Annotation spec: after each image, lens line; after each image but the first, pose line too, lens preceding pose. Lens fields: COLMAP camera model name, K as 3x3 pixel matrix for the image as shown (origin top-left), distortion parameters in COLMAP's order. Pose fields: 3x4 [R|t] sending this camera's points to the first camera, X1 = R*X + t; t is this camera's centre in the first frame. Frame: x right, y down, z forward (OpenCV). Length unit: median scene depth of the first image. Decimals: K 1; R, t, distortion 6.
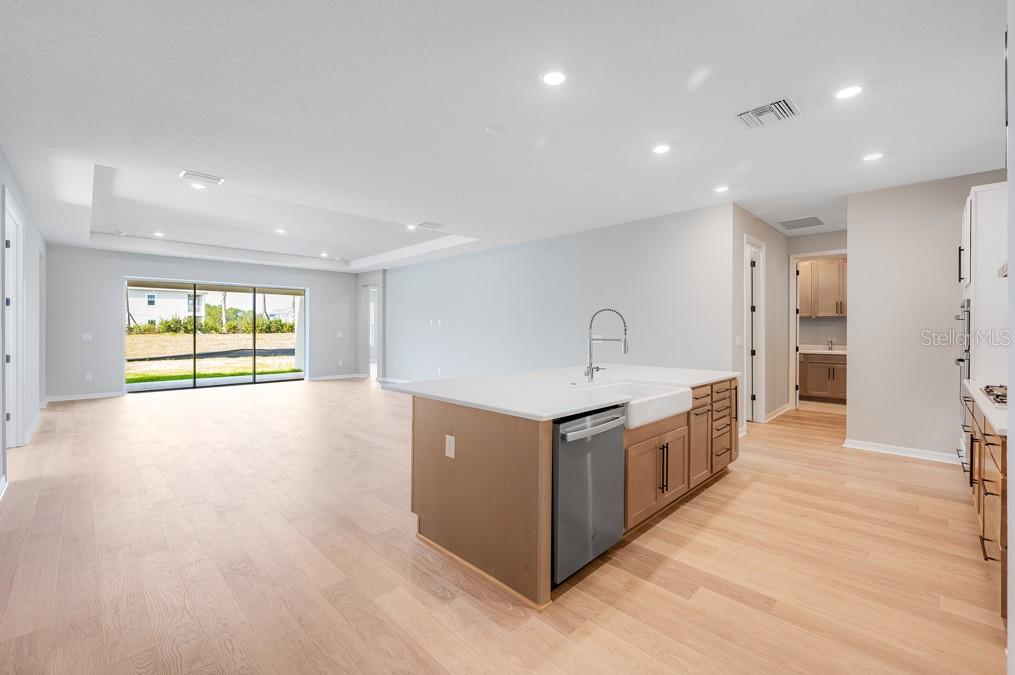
lens RADIAL K [[422.5, 0, 500.9], [0, 422.5, 331.6], [0, 0, 1]] dist [0.003002, -0.001726]
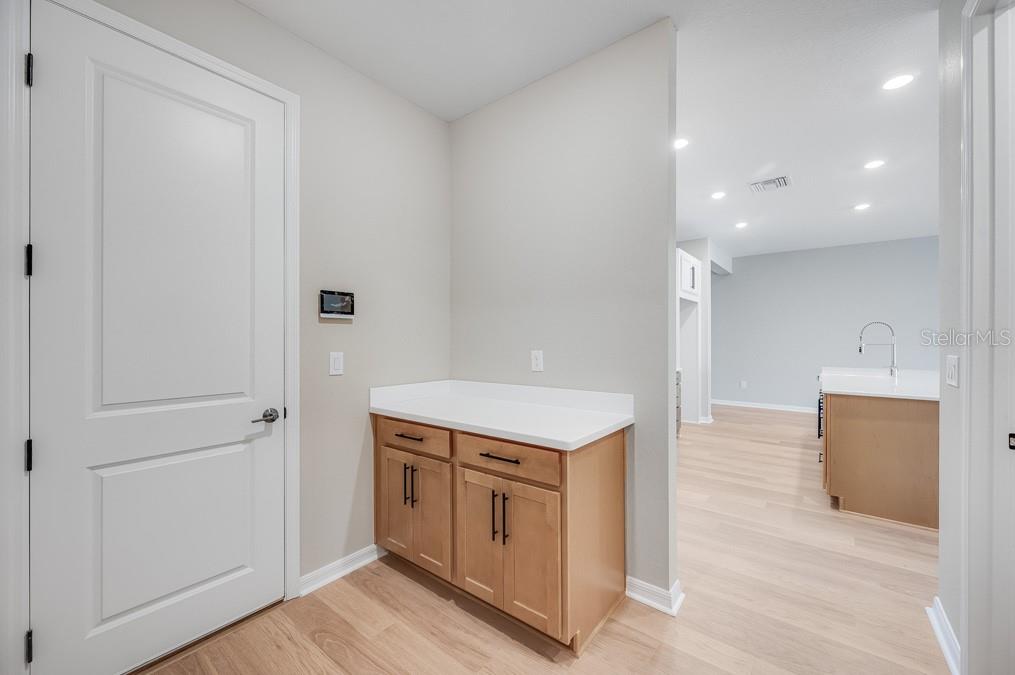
lens RADIAL K [[408.8, 0, 498.8], [0, 408.8, 339.0], [0, 0, 1]] dist [-0.000312, 0.000187]
pose [[-0.992703, -0.001046, -0.120578, 1.495866], [-0.001874, 0.999975, 0.006748, -0.005141], [0.120568, 0.006924, -0.992681, 1.988636]]
